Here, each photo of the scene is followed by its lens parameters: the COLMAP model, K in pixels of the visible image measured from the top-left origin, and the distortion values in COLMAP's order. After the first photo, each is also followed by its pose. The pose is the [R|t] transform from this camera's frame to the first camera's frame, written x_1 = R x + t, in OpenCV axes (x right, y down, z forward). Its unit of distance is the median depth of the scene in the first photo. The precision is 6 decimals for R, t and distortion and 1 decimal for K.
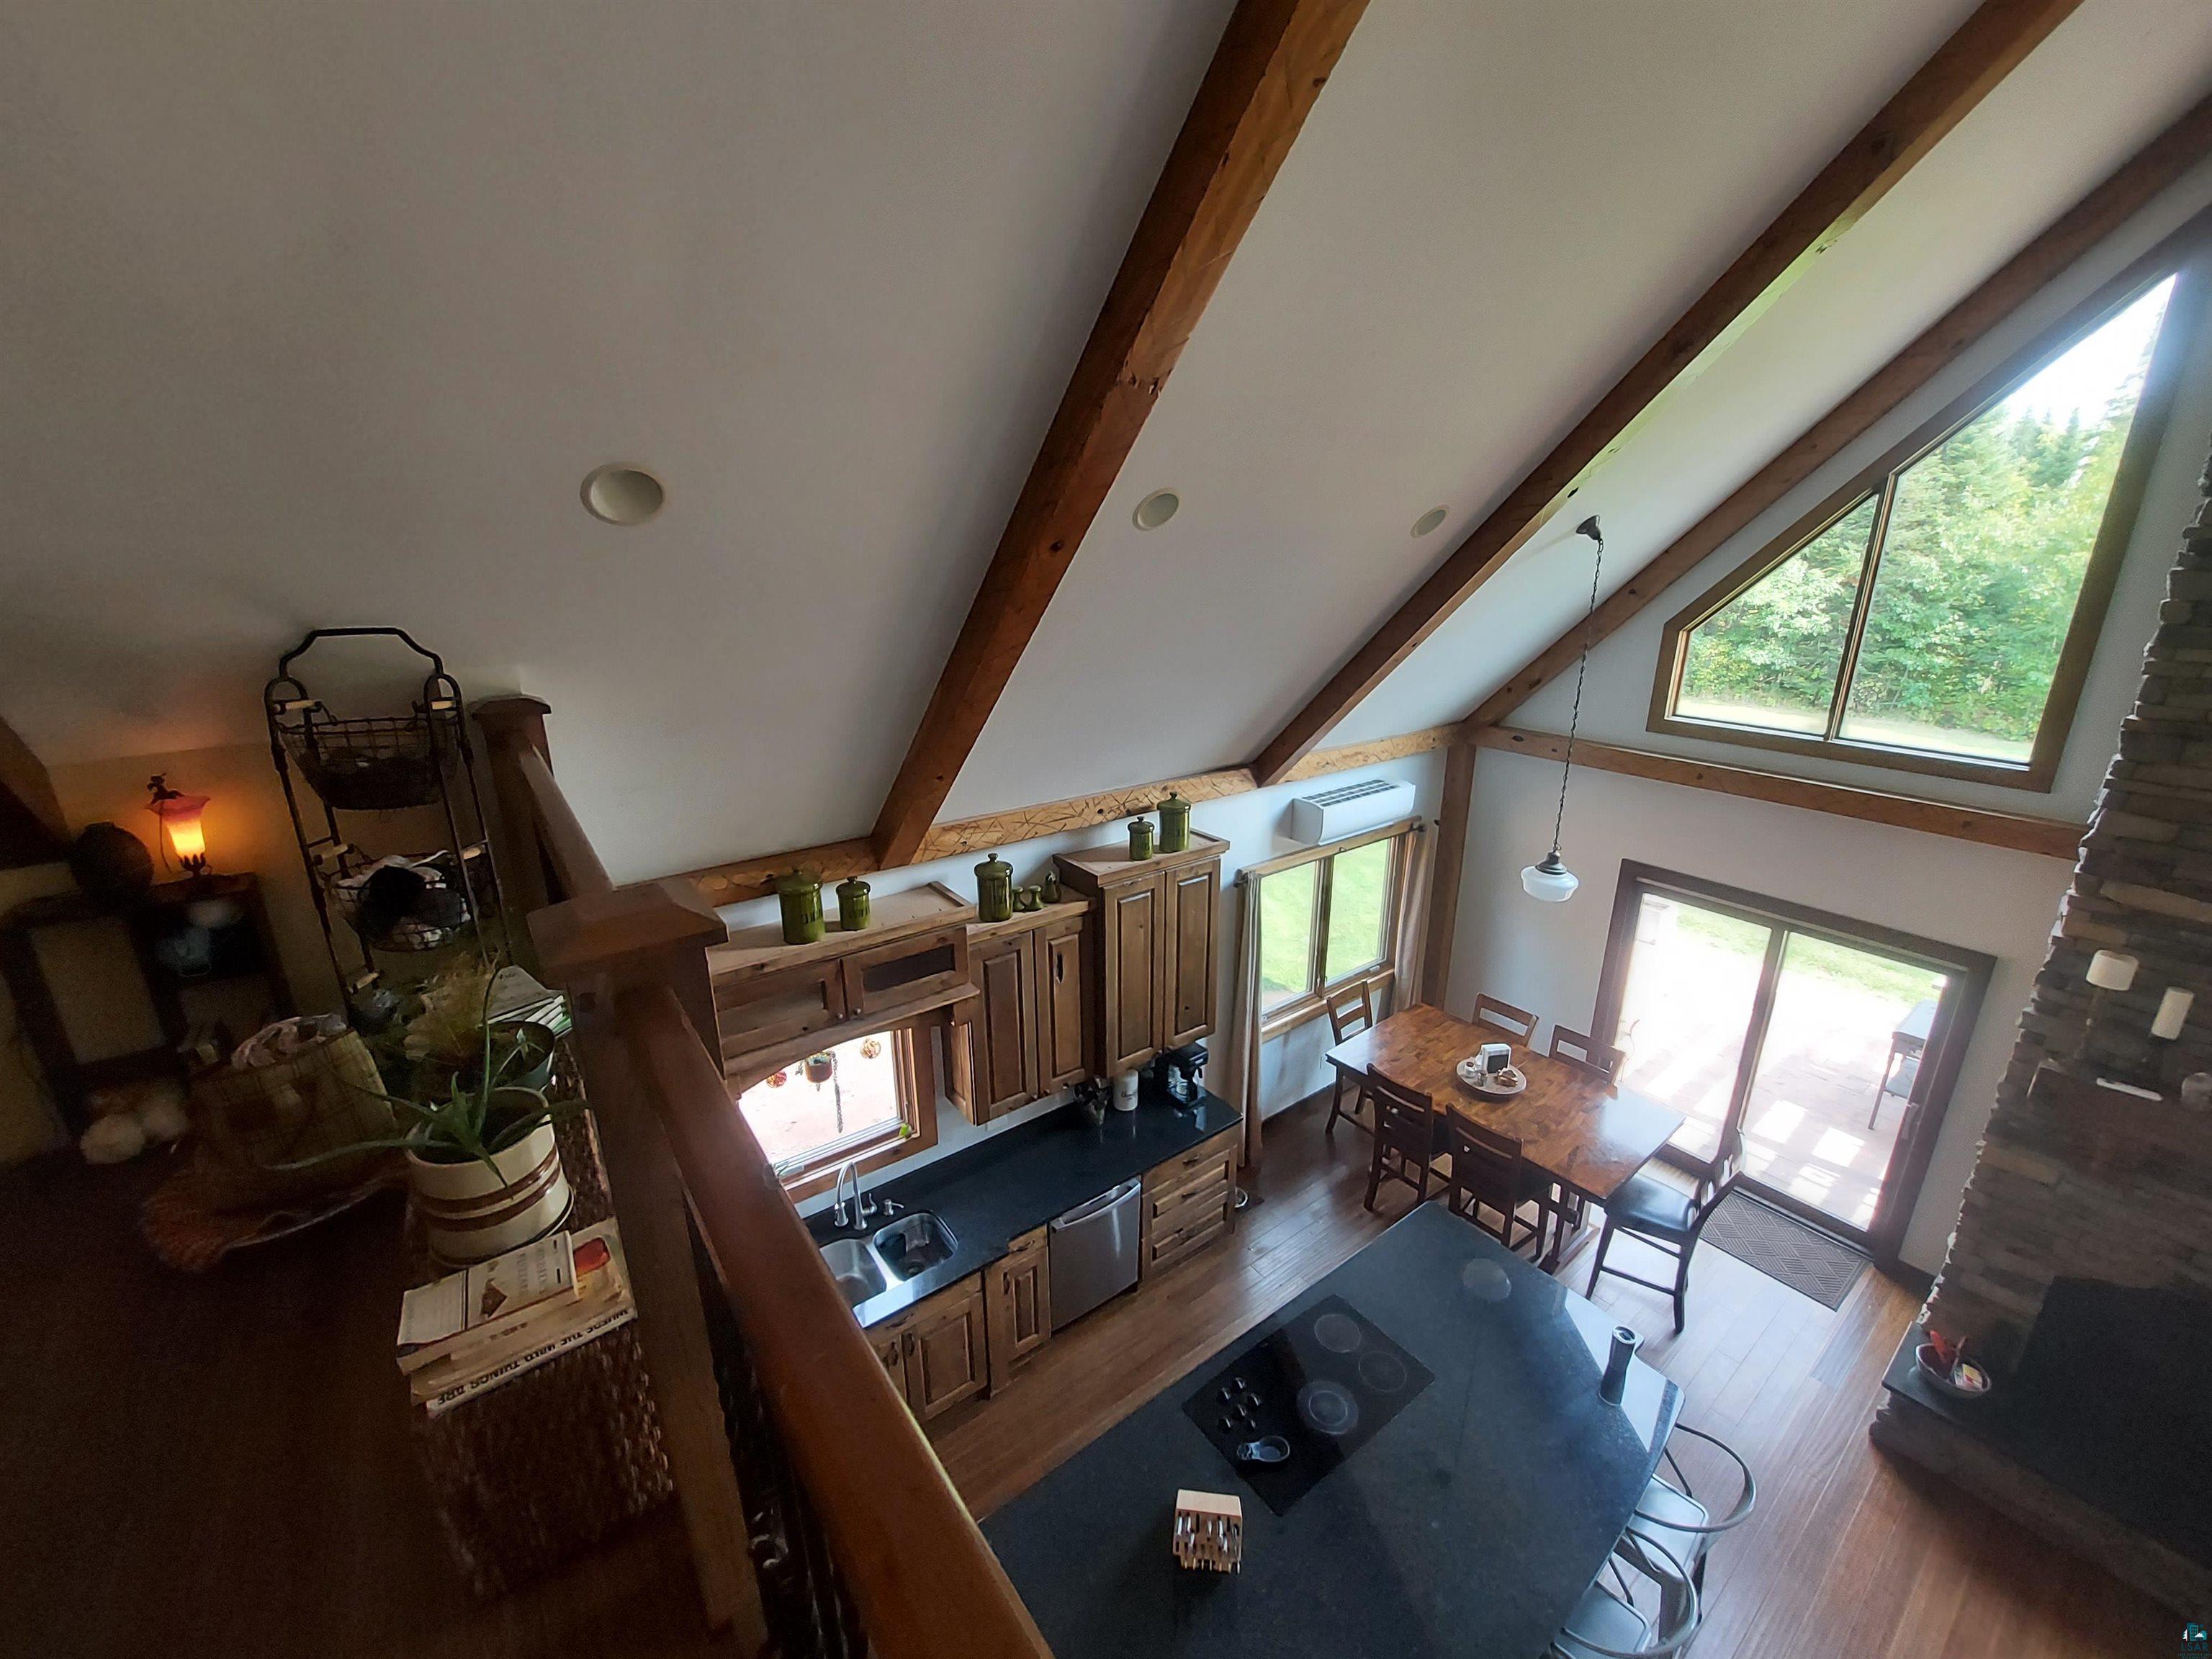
lens RADIAL K [[880.2, 0, 1129.7], [0, 880.2, 823.5], [0, 0, 1]] dist [-0.017534, 0.000532]
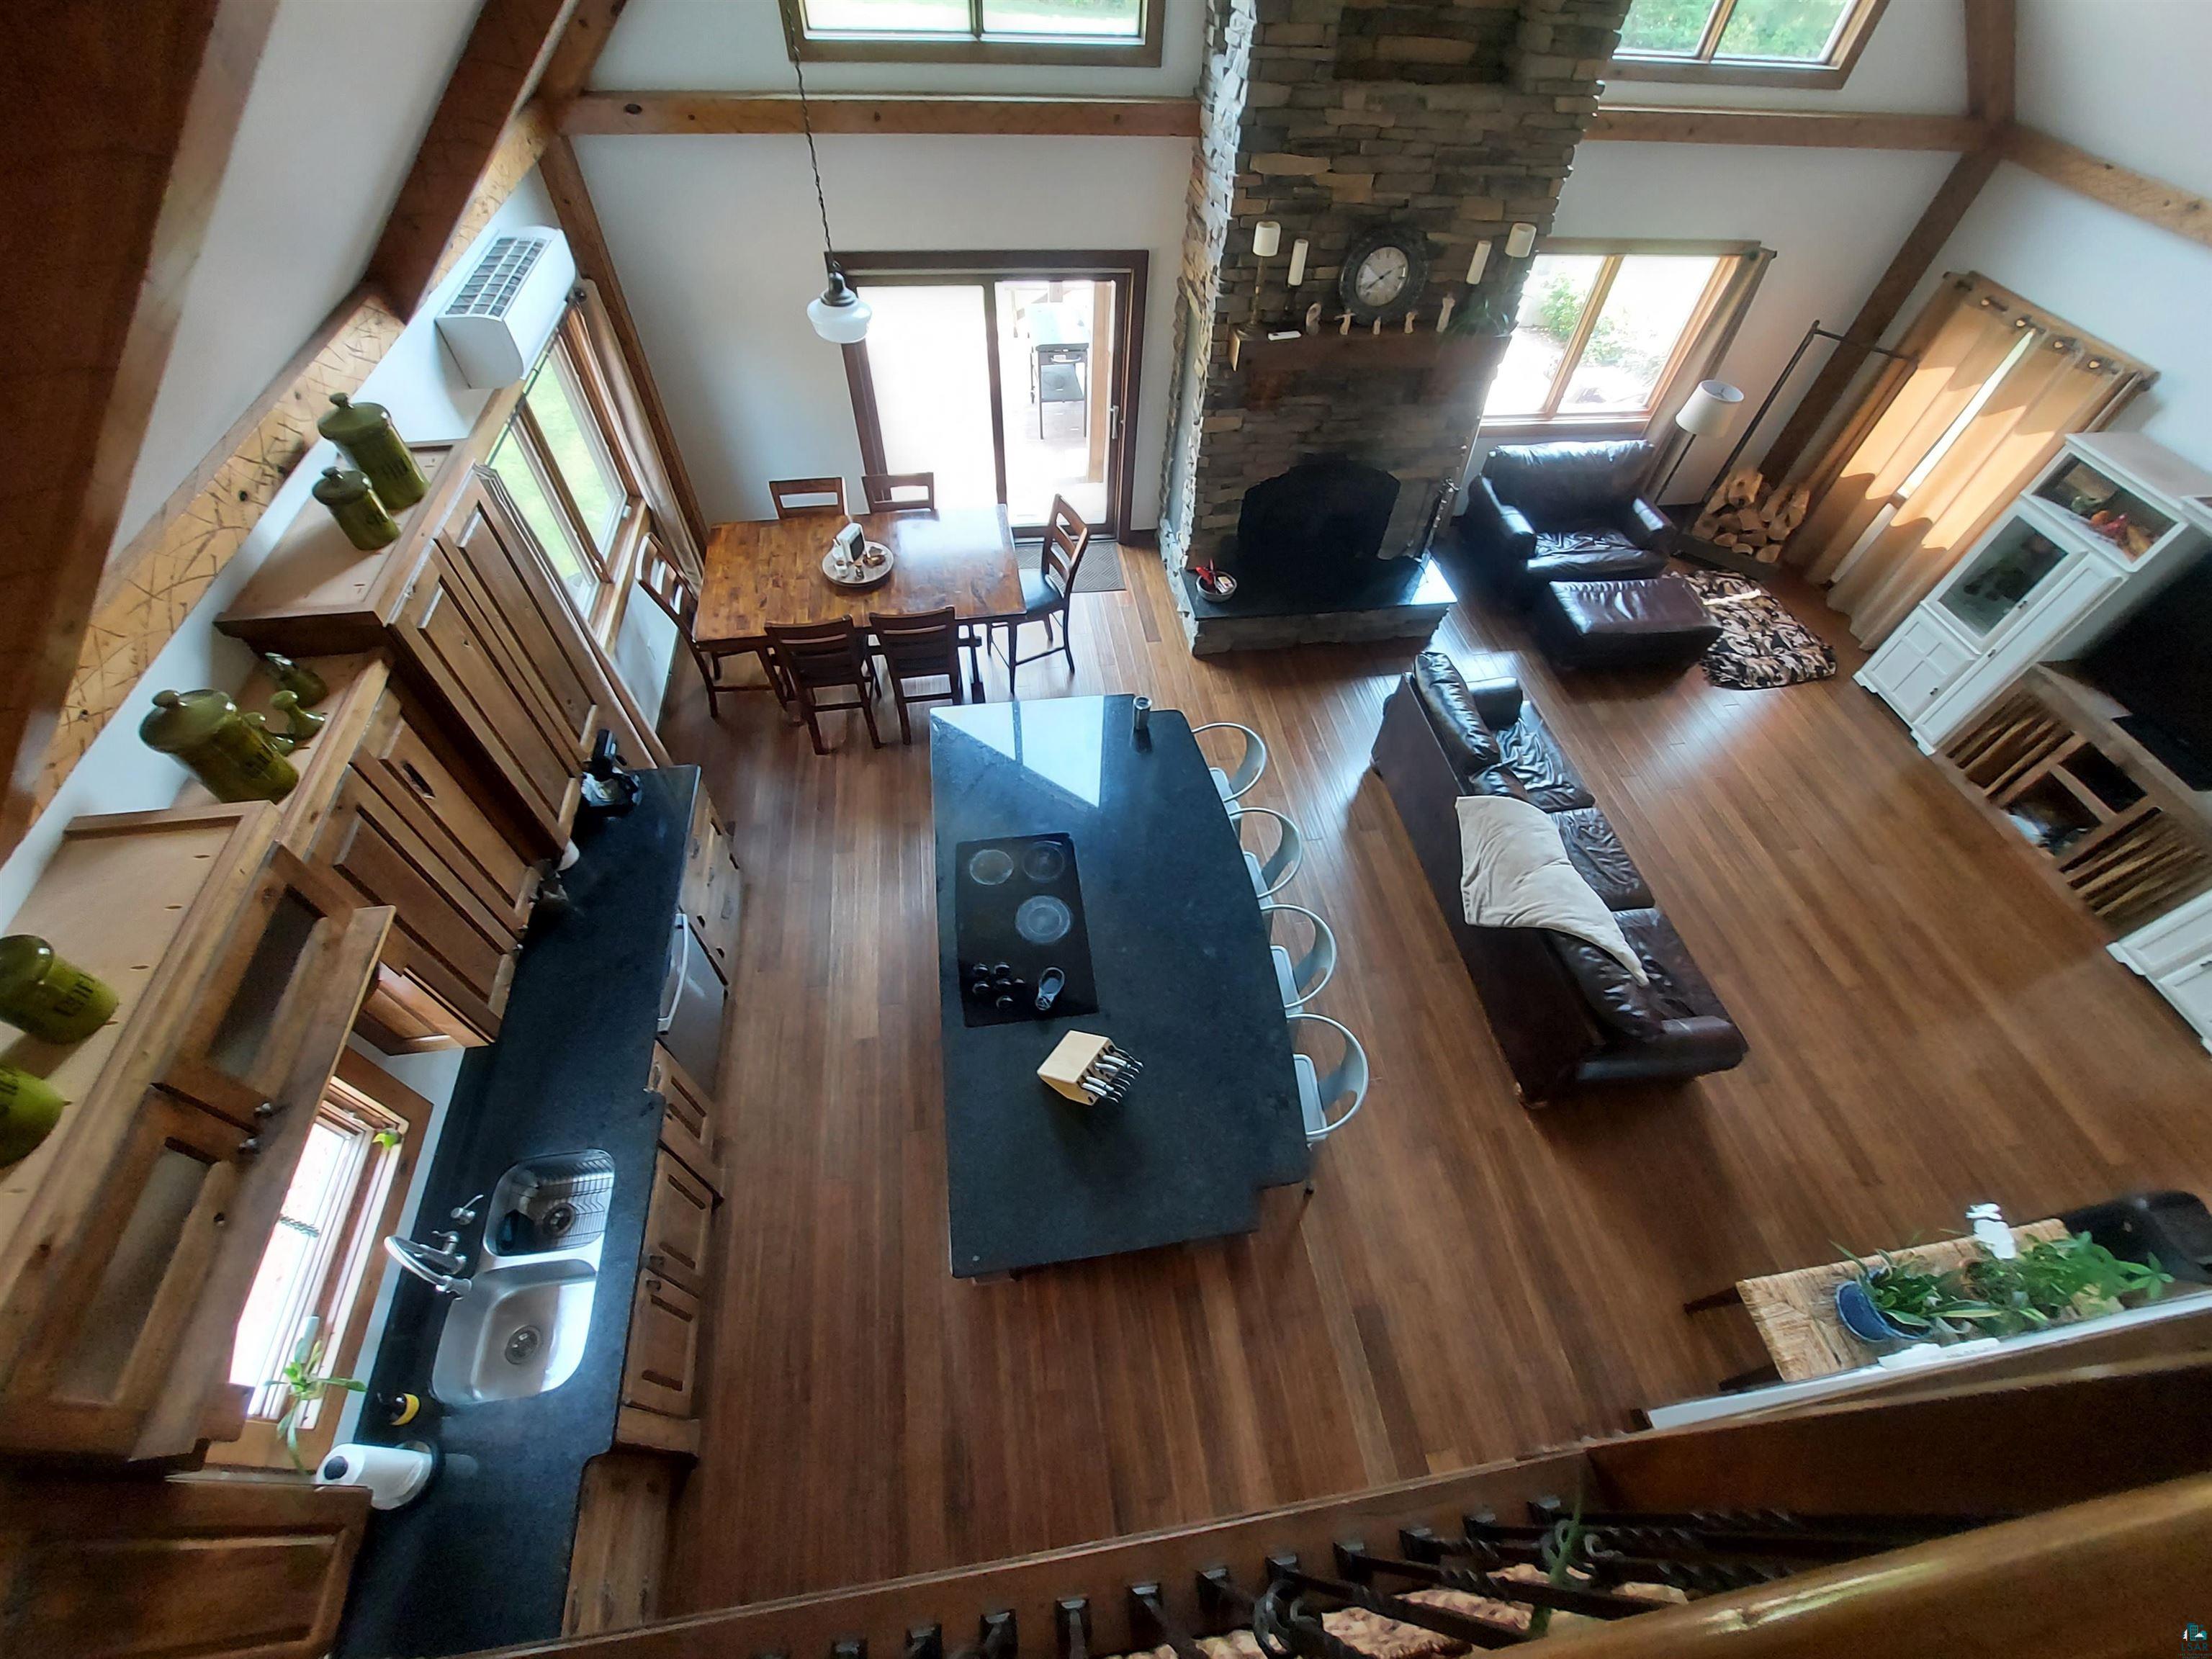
lens RADIAL K [[880.2, 0, 1120.2], [0, 880.2, 818.9], [0, 0, 1]] dist [-0.017534, 0.000532]
pose [[0.478744, -0.677769, 0.558062, -0.186354], [0.215591, 0.706932, 0.673623, -0.103215], [-0.851072, -0.202180, 0.484561, 0.296307]]
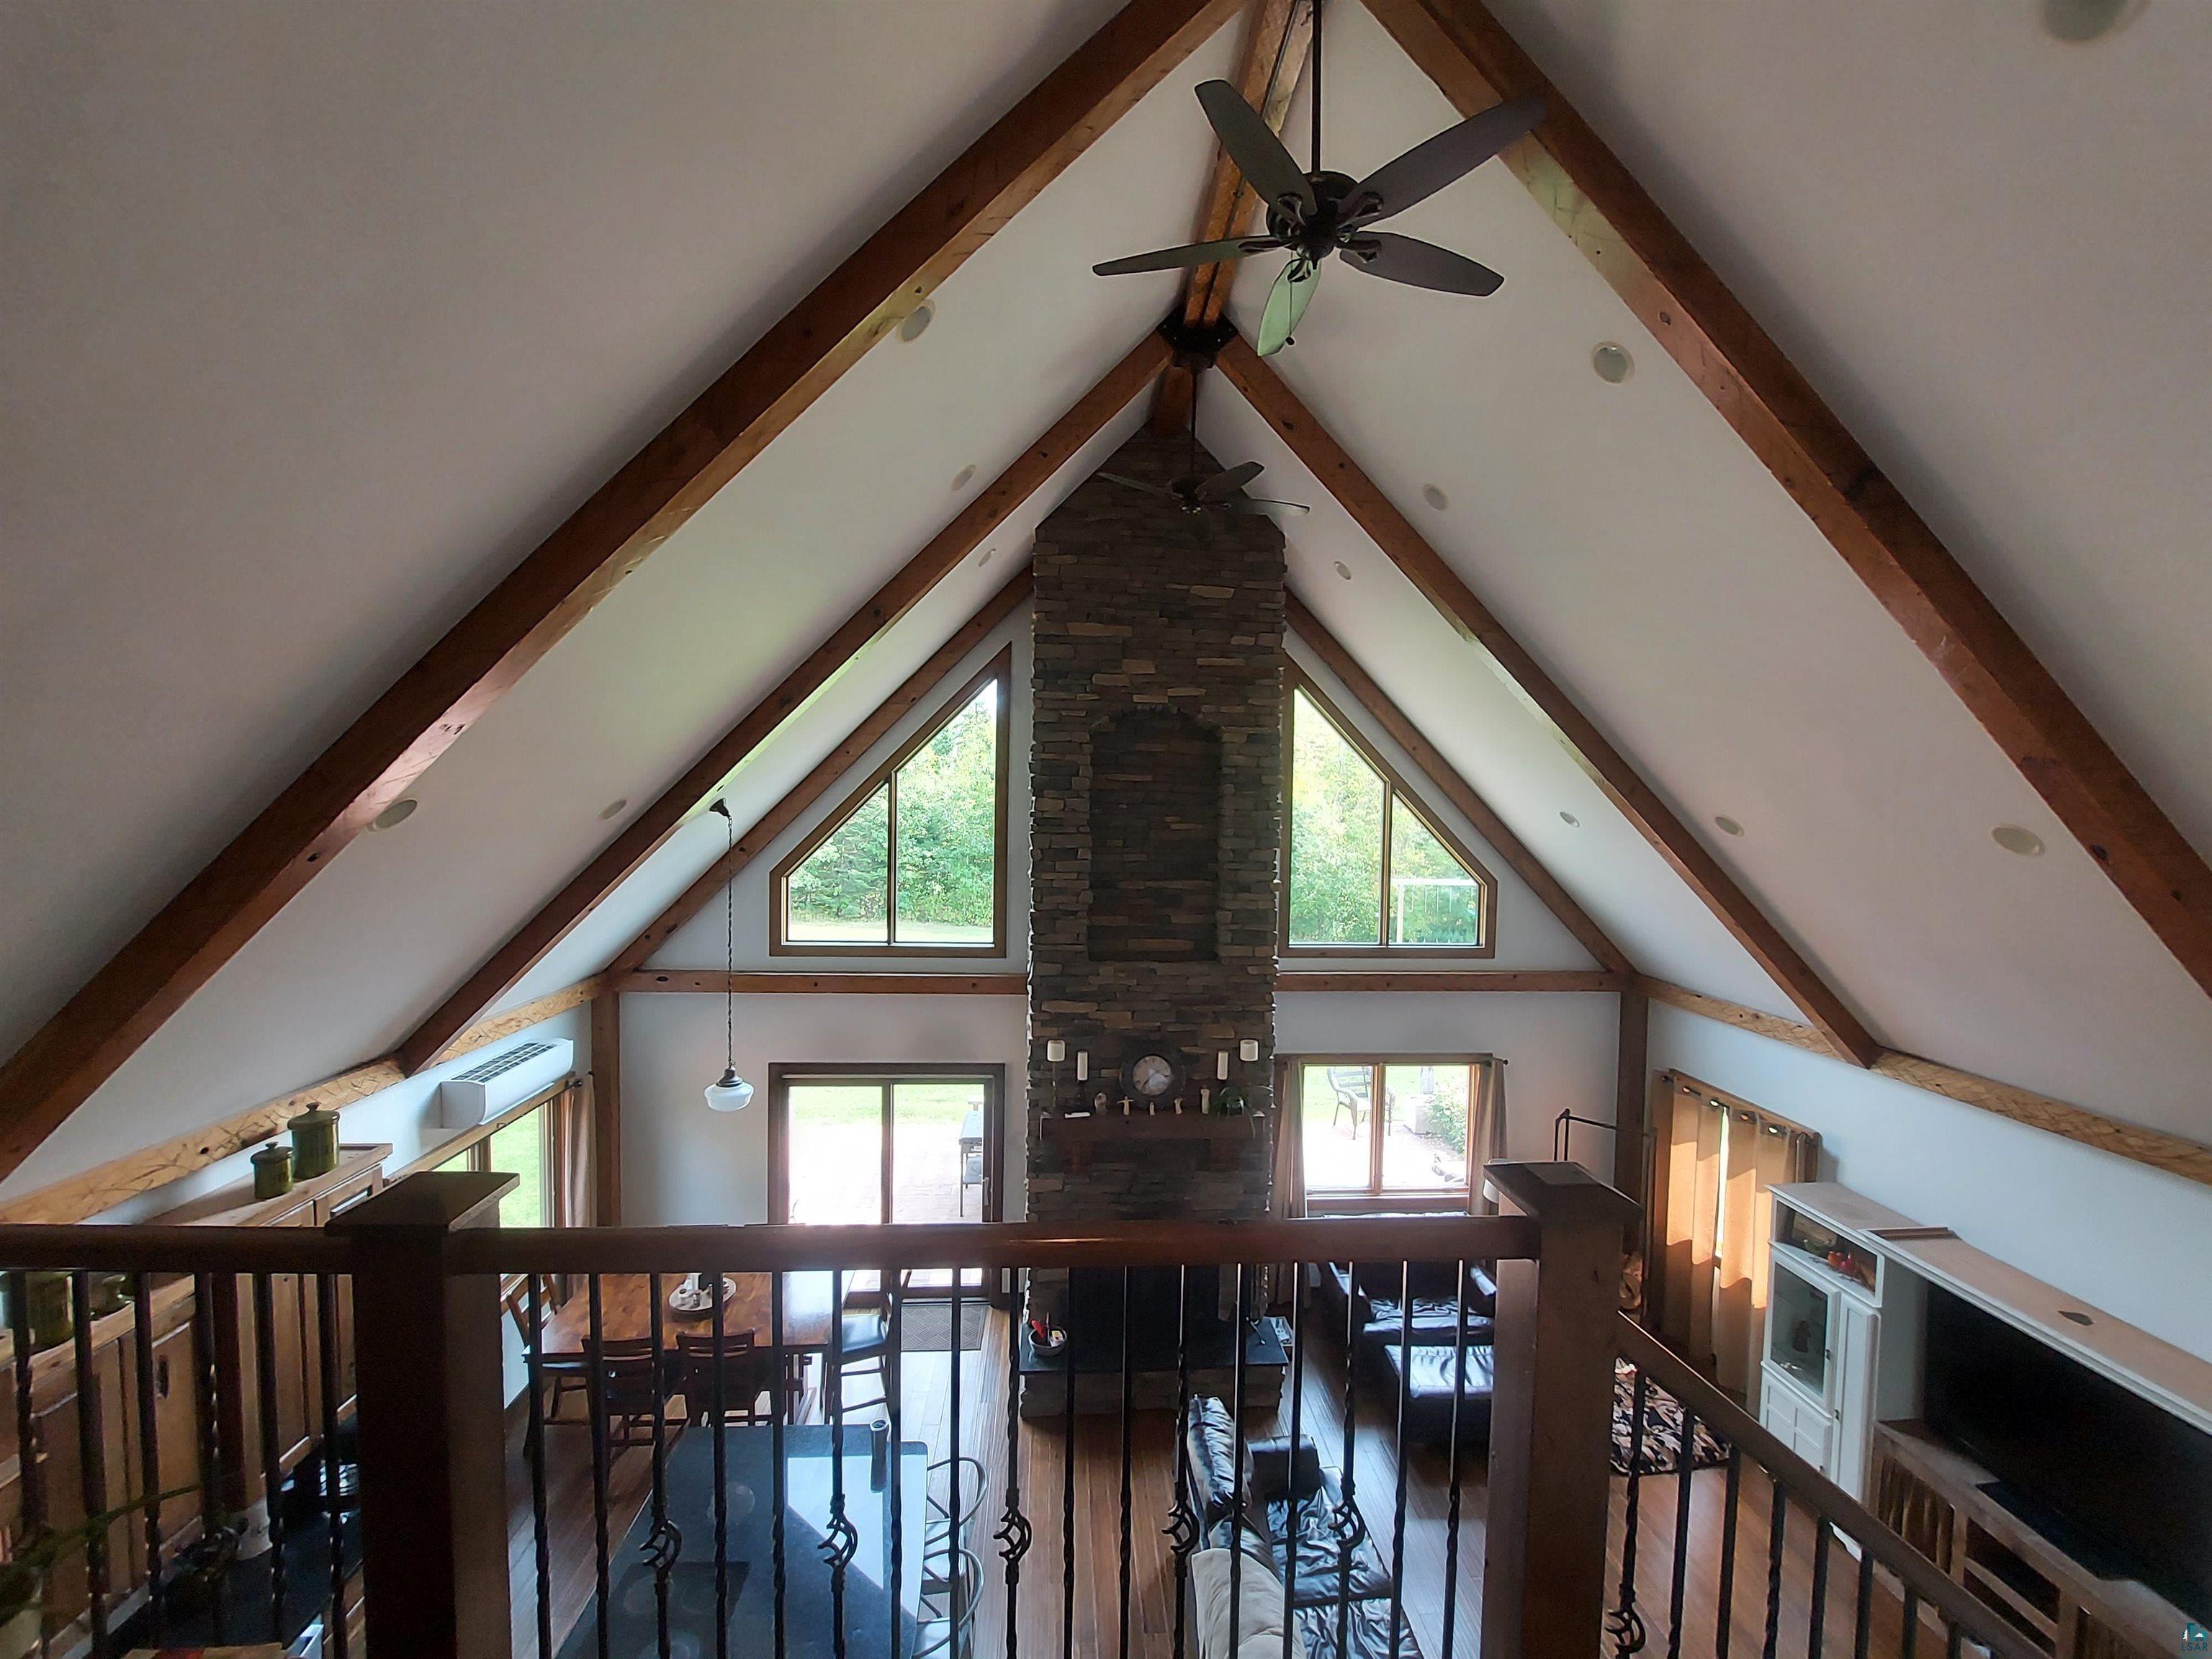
lens RADIAL K [[880.2, 0, 1120.3], [0, 880.2, 827.4], [0, 0, 1]] dist [-0.017534, 0.000532]
pose [[0.550581, -0.017529, 0.834598, -0.214202], [0.230858, 0.963985, -0.132050, -0.001941], [-0.802225, 0.265378, 0.534798, -0.146570]]
